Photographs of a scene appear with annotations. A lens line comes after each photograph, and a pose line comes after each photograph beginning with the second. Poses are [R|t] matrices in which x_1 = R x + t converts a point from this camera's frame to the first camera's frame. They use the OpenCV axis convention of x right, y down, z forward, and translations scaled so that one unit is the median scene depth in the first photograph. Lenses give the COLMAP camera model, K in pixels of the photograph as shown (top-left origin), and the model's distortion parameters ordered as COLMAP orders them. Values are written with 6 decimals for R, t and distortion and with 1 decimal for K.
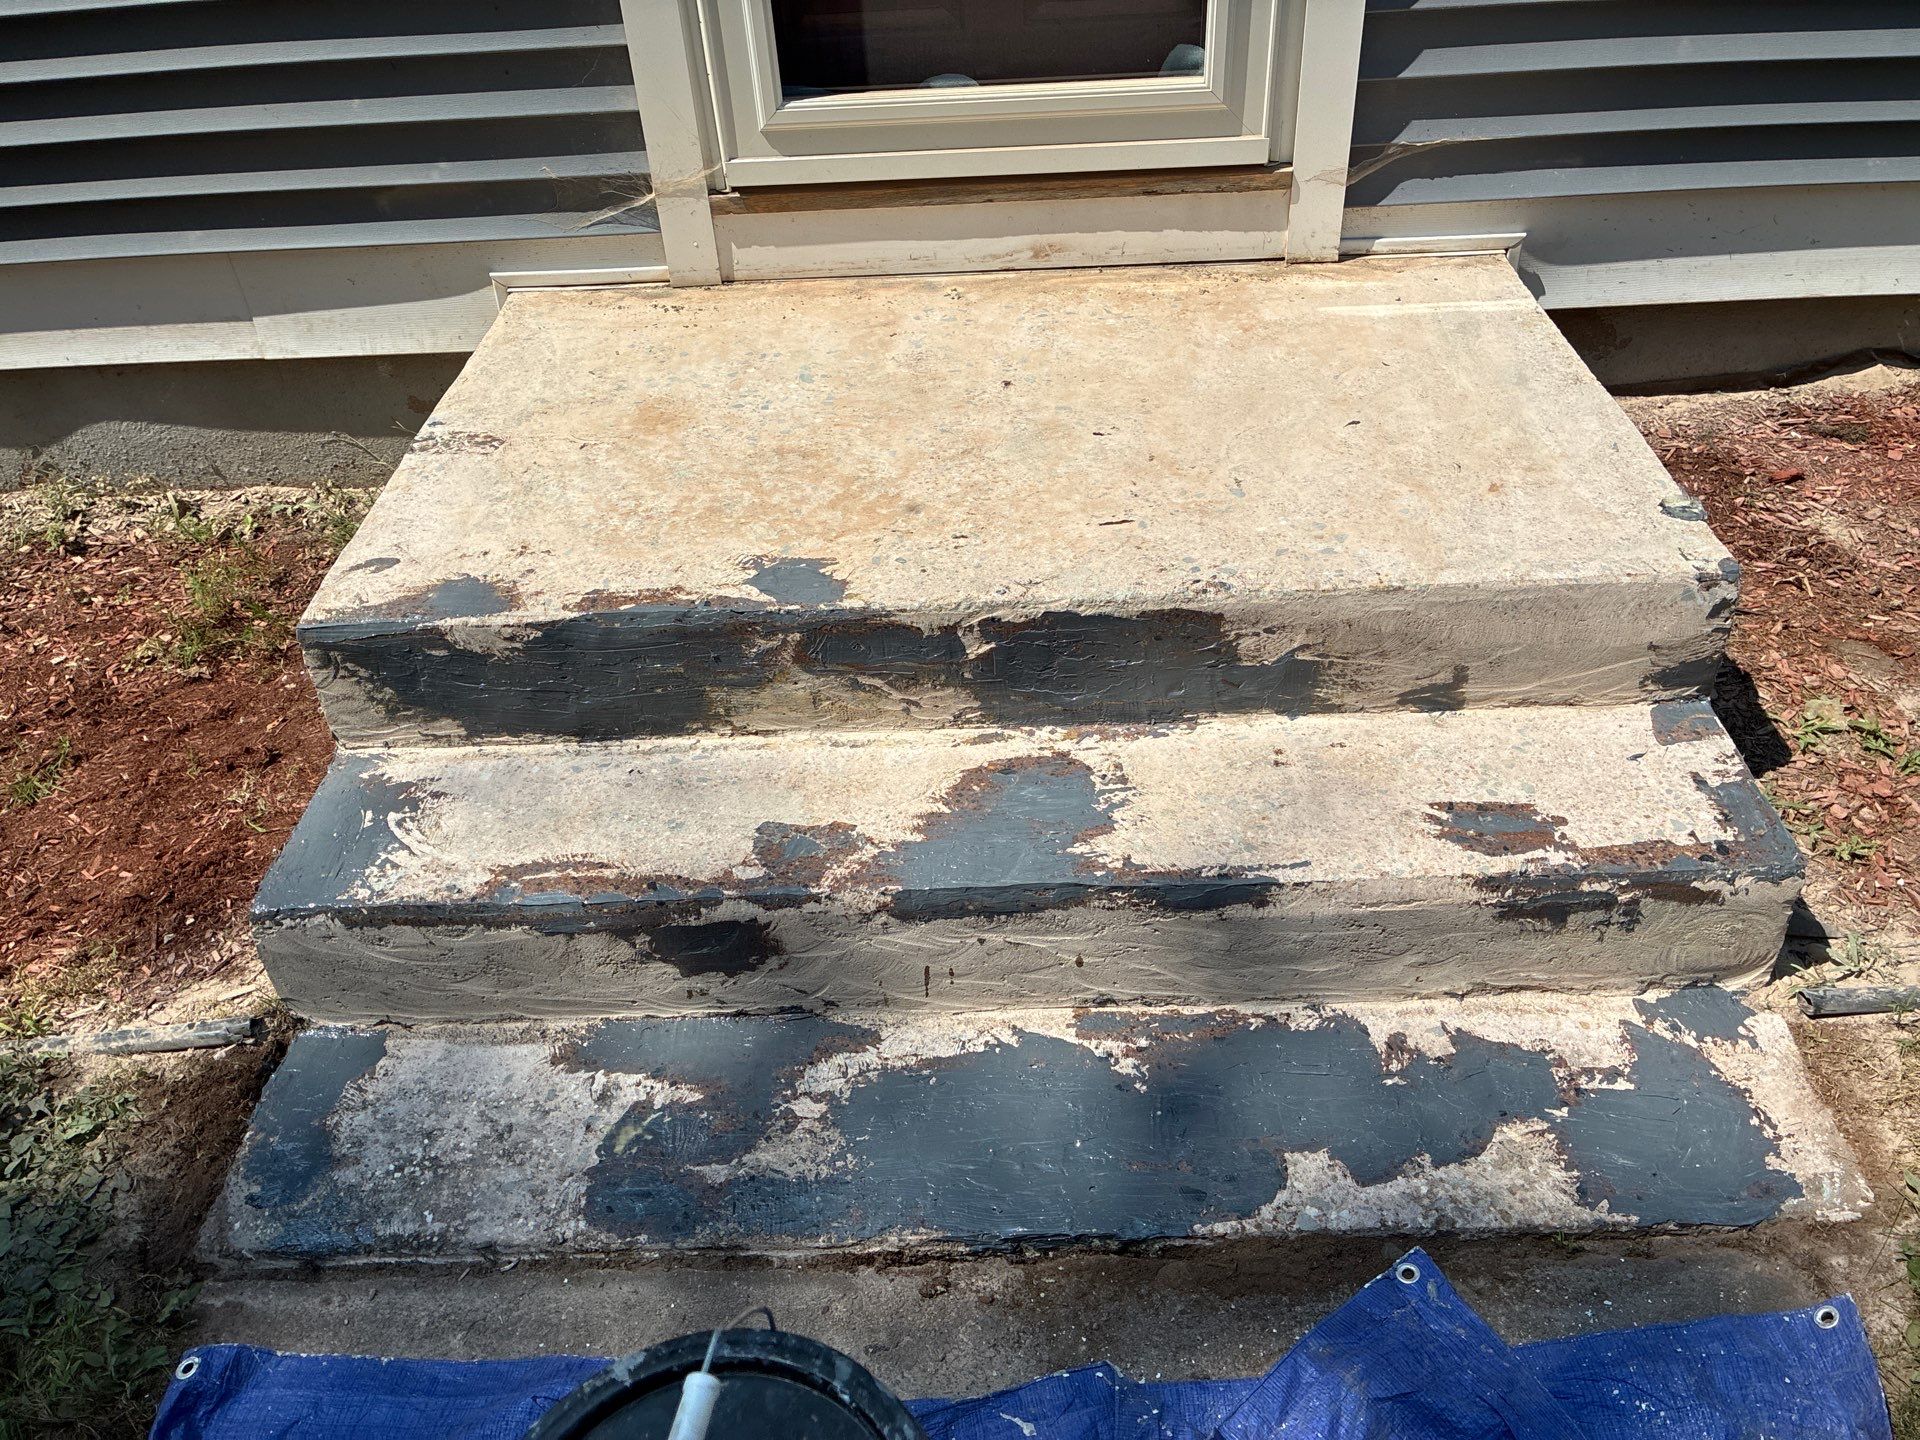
lens RADIAL K [[1493.9, 0, 958.1], [0, 1493.9, 732.0], [0, 0, 1]] dist [-0.013790, -0.006887]
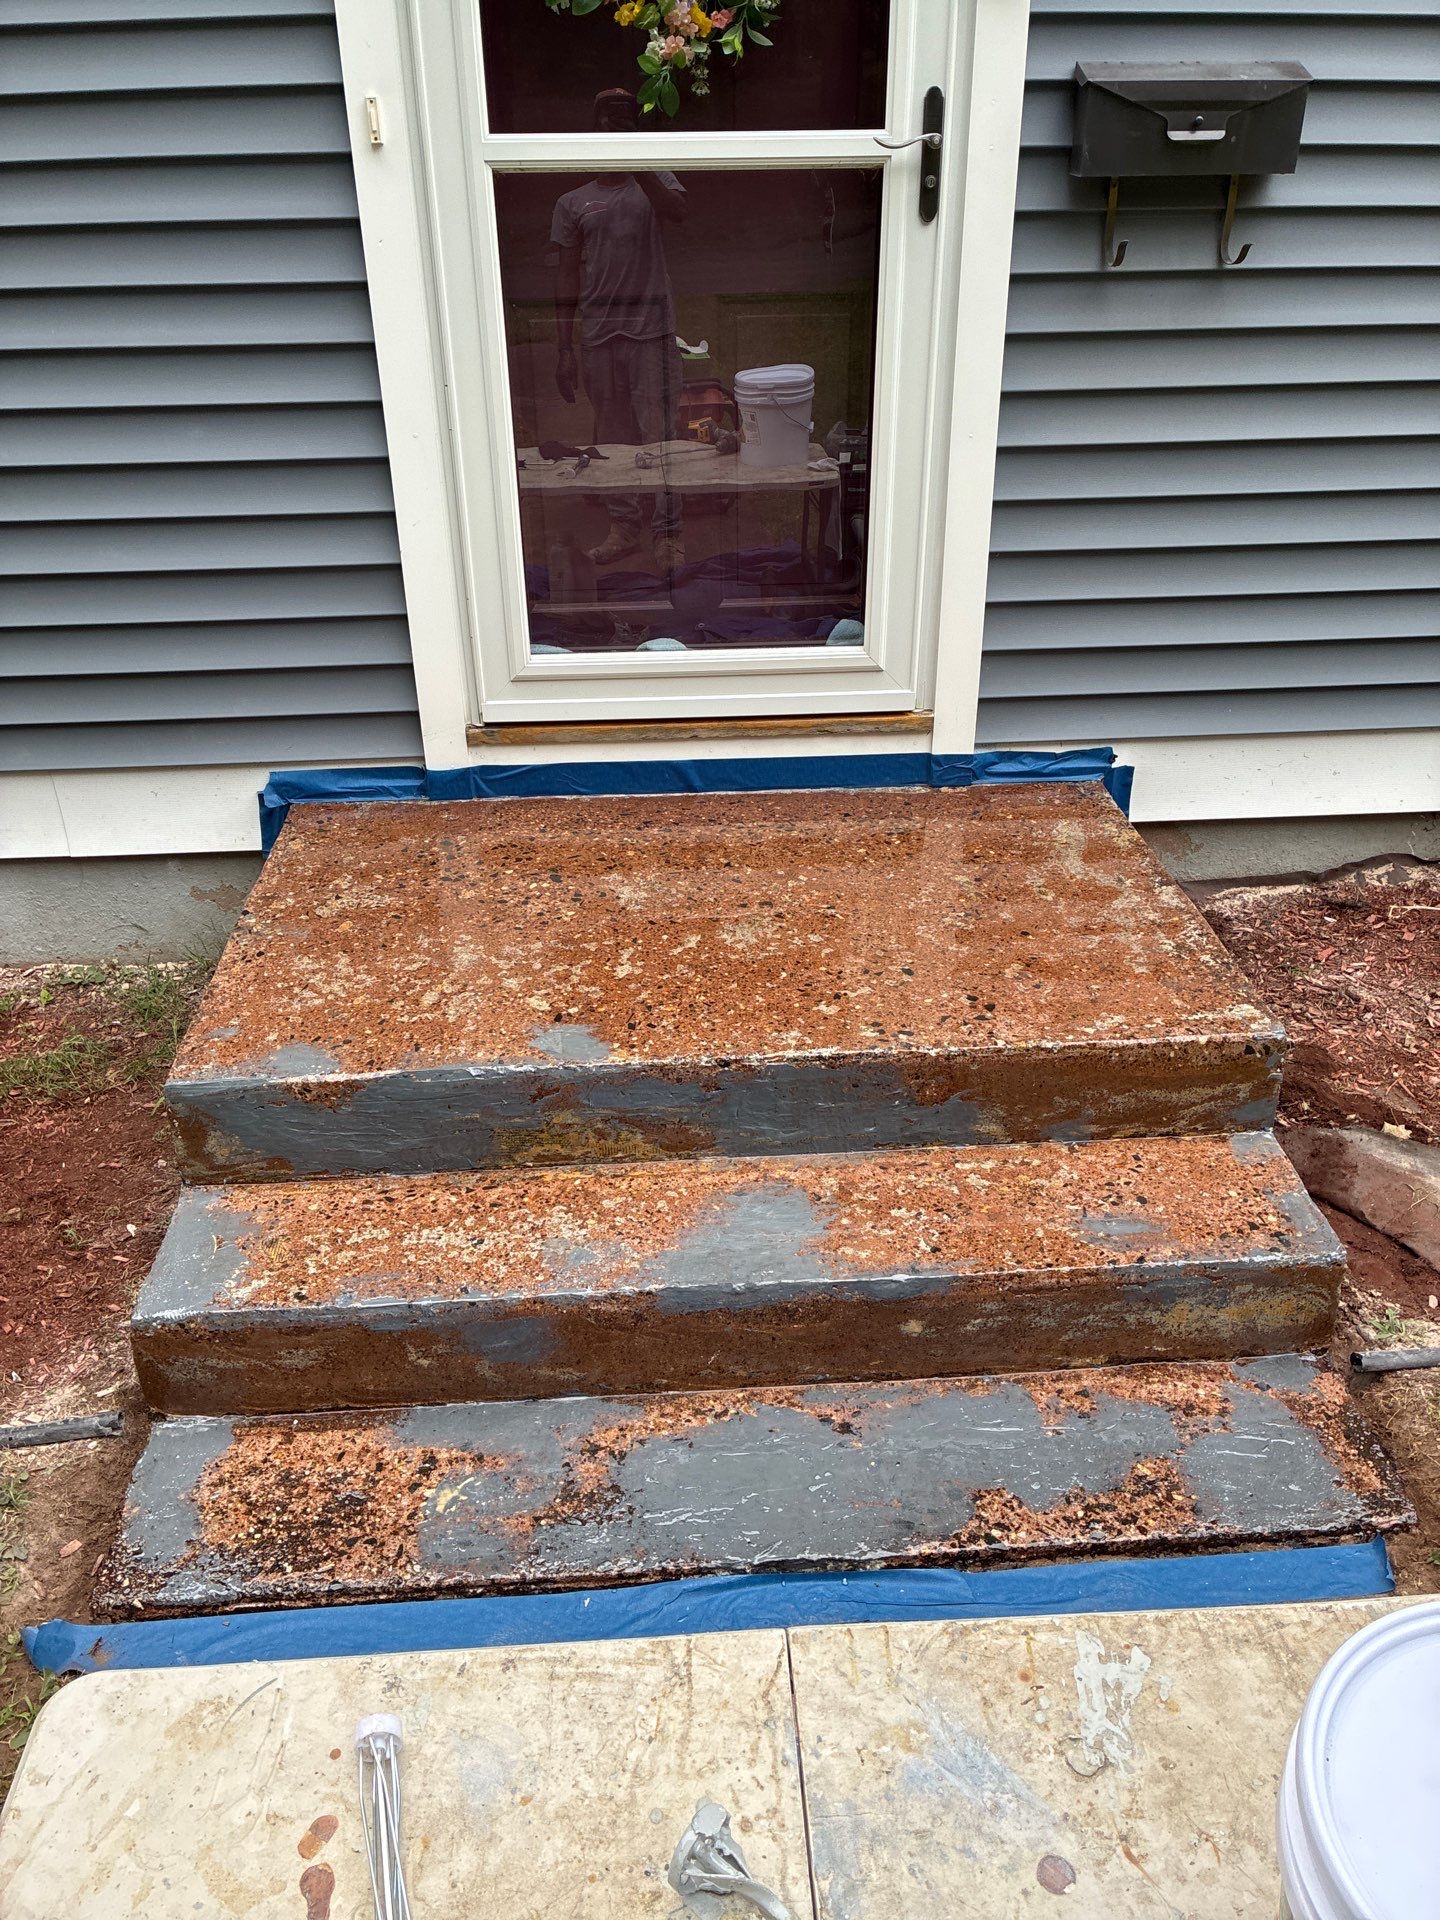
lens RADIAL K [[1493.9, 0, 719.5], [0, 1493.9, 953.4], [0, 0, 1]] dist [-0.013790, -0.006887]
pose [[0.996042, -0.005488, 0.088714, -0.104509], [0.019082, 0.988024, -0.153117, 0.020446], [-0.086811, 0.154204, 0.984218, -0.297151]]
